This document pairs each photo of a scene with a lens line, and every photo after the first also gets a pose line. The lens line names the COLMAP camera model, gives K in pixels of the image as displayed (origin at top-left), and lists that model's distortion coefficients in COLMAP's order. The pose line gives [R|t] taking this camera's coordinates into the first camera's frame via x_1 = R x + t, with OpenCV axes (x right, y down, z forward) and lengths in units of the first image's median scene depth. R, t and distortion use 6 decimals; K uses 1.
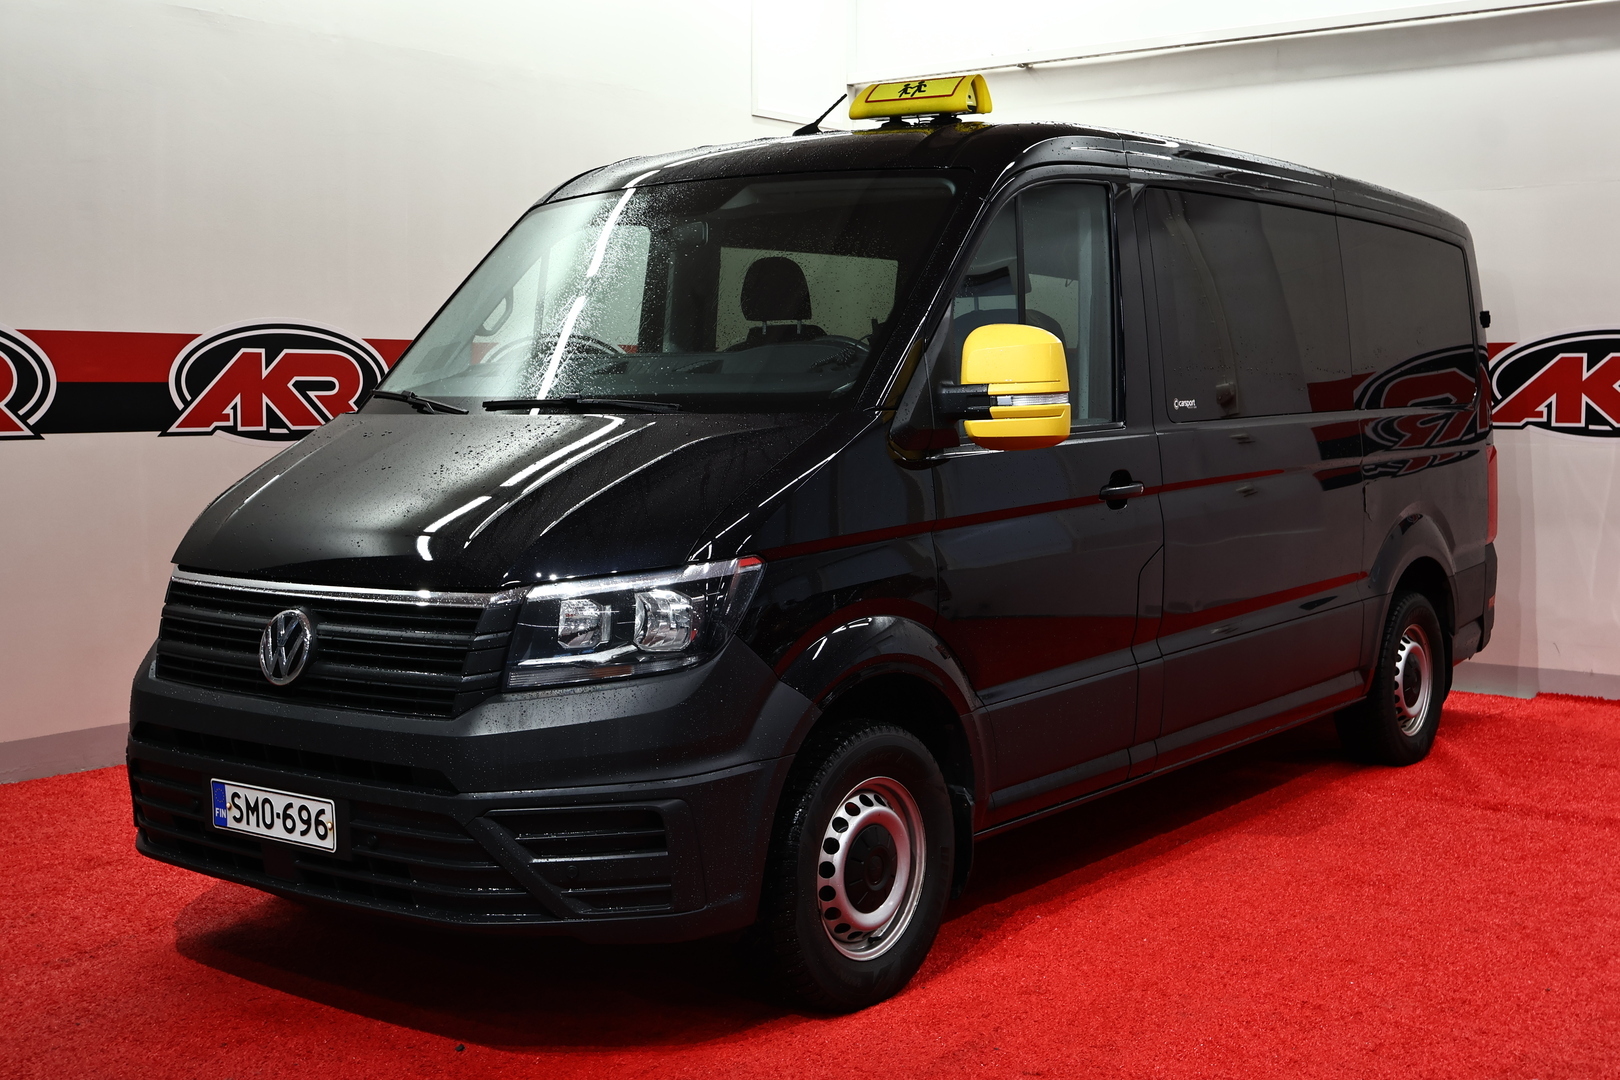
lens RADIAL K [[1963.5, 0, 810.0], [0, 1963.5, 540.0], [0, 0, 1]] dist [0.003447, 0.005808]
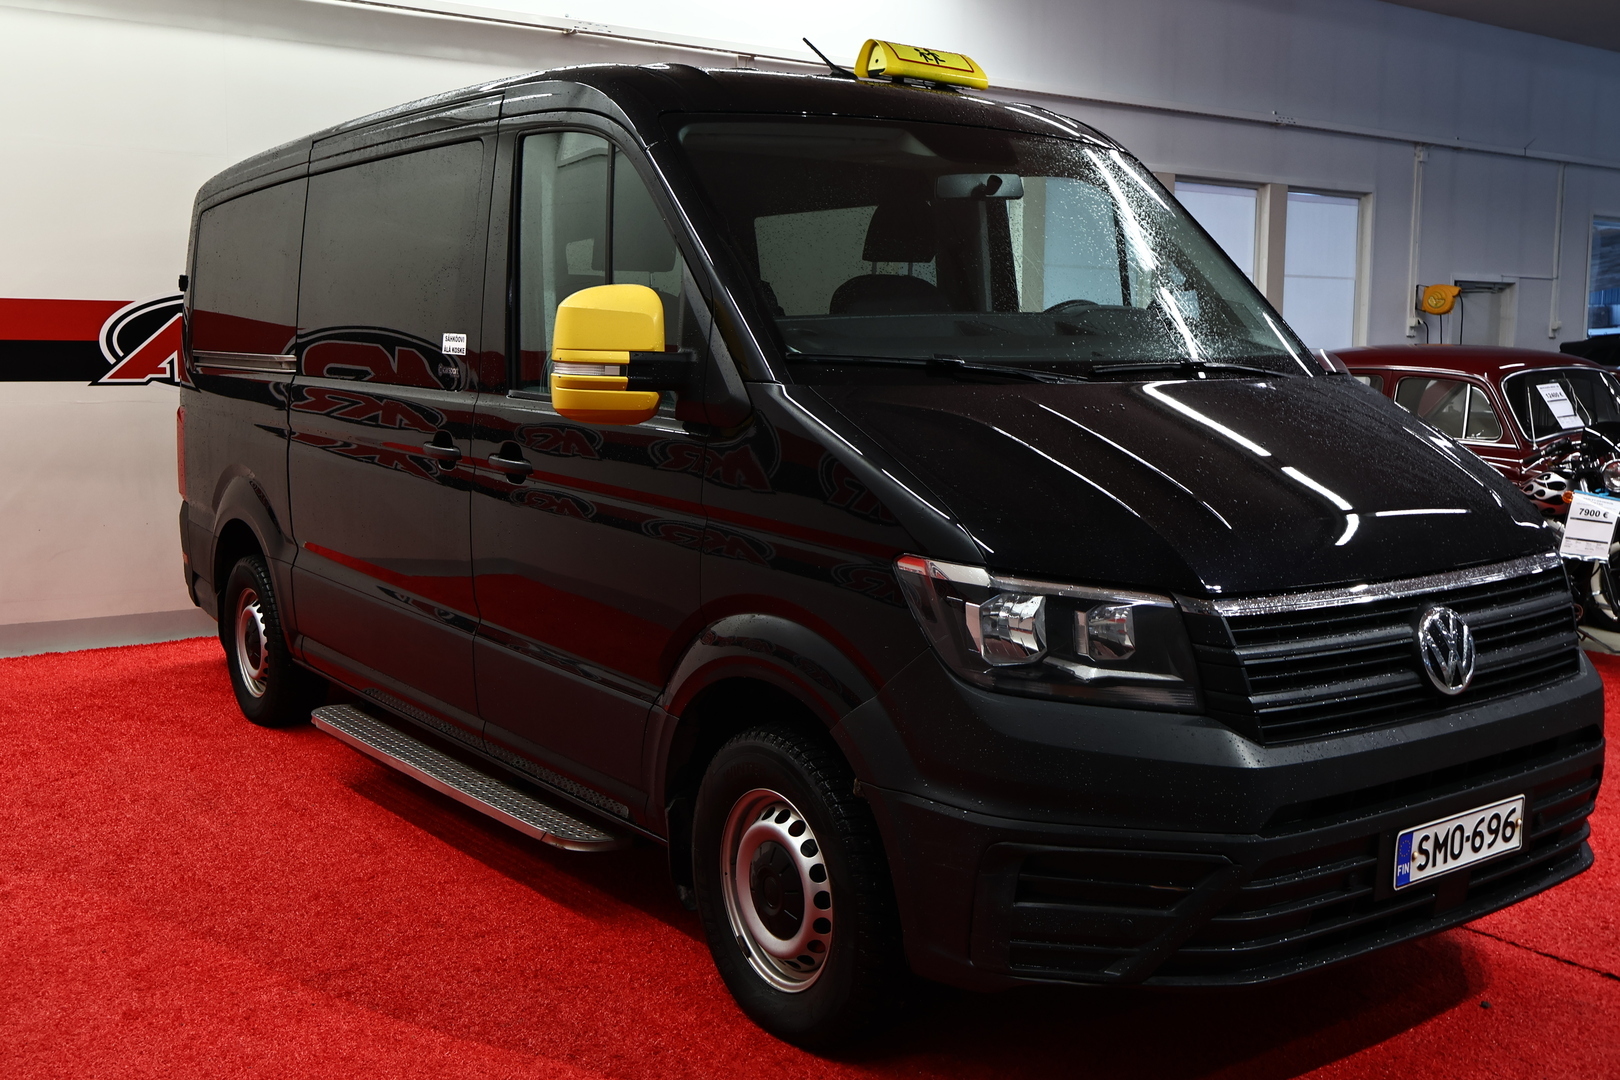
lens RADIAL K [[1710.2, 0, 810.0], [0, 1710.2, 540.0], [0, 0, 1]] dist [-0.006278, -0.008600]
pose [[0.242780, -0.102088, 0.964695, -1.054287], [0.064537, 0.993944, 0.088942, -0.079721], [-0.967932, 0.040665, 0.247898, 1.073597]]
